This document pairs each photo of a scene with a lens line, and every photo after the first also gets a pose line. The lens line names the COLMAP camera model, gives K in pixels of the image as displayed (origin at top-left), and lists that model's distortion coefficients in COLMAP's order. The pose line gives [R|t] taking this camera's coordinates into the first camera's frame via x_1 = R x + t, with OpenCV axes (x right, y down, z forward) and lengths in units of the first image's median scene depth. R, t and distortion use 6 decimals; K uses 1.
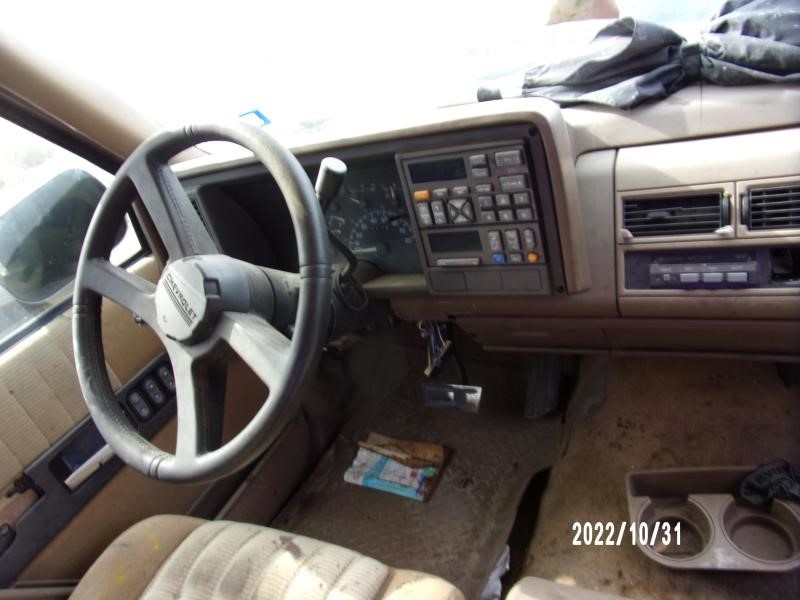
lens RADIAL K [[617.5, 0, 400.0], [0, 617.5, 300.0], [0, 0, 1]] dist [-0.007161, -0.002961]
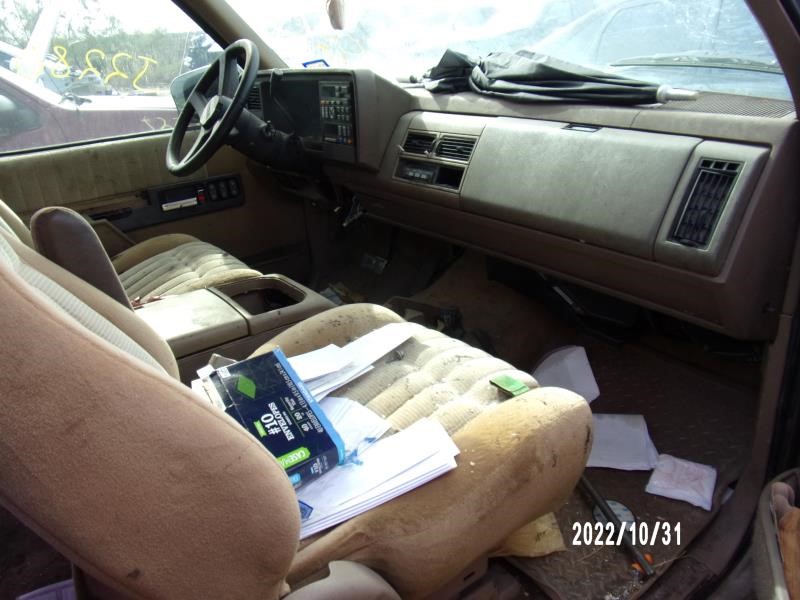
lens RADIAL K [[617.5, 0, 400.0], [0, 617.5, 300.0], [0, 0, 1]] dist [-0.007161, -0.002961]
pose [[0.868327, 0.378988, -0.319964, 1.201049], [-0.390482, 0.920117, 0.030152, 0.289946], [0.305831, 0.098758, 0.946950, -0.863047]]
